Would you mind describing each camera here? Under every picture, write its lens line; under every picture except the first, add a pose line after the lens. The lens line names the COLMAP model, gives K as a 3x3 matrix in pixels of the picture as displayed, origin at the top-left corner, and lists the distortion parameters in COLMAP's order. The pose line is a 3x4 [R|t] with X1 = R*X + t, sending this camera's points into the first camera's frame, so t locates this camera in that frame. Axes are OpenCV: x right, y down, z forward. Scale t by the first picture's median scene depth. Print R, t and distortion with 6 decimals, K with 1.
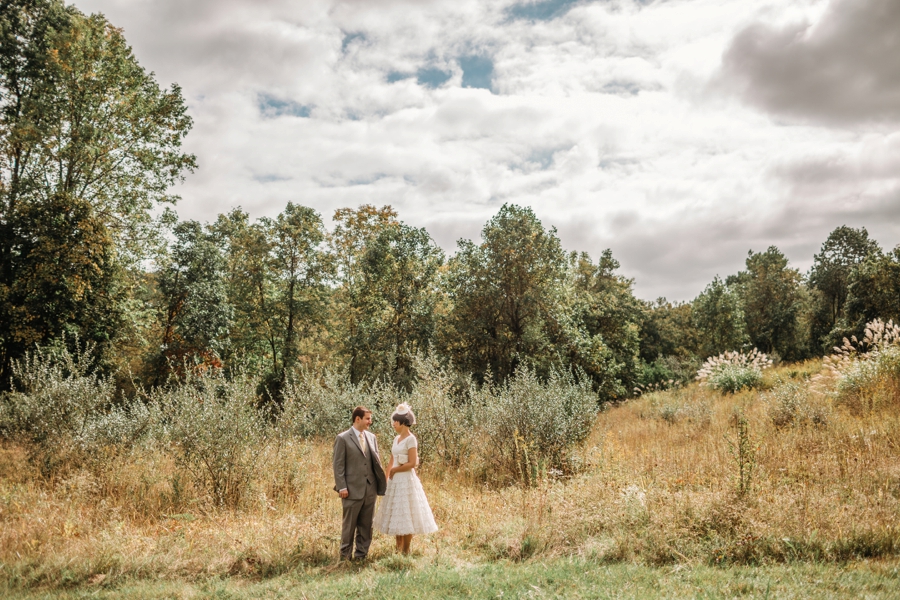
lens RADIAL K [[913.5, 0, 474.8], [0, 913.5, 300.0], [0, 0, 1]] dist [0.012312, -0.172142]
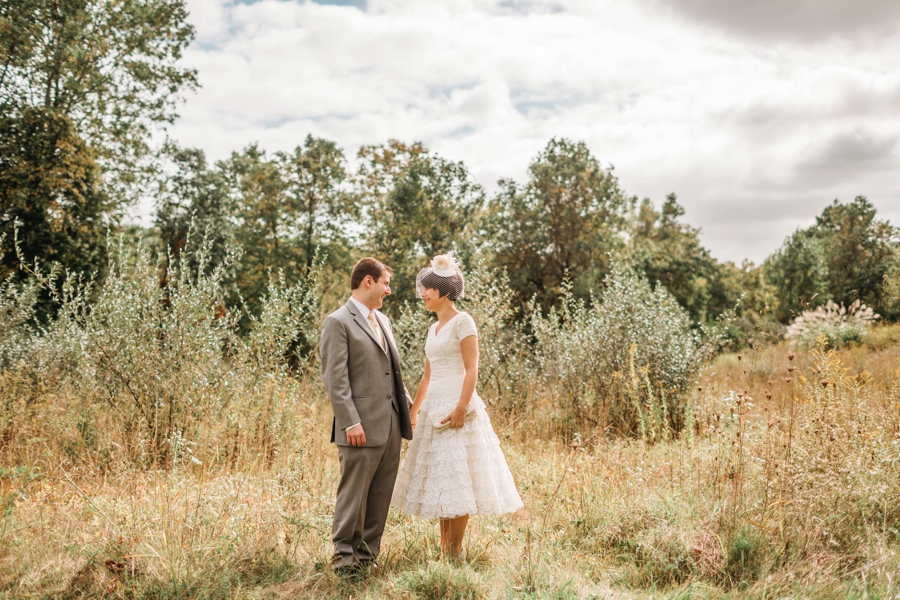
lens RADIAL K [[898.8, 0, 450.1], [0, 898.8, 279.1], [0, 0, 1]] dist [-0.009951, -0.010598]
pose [[0.998175, 0.007500, -0.059914, -0.014329], [-0.007977, 0.999938, -0.007734, 0.038131], [0.059852, 0.008198, 0.998174, 0.148438]]
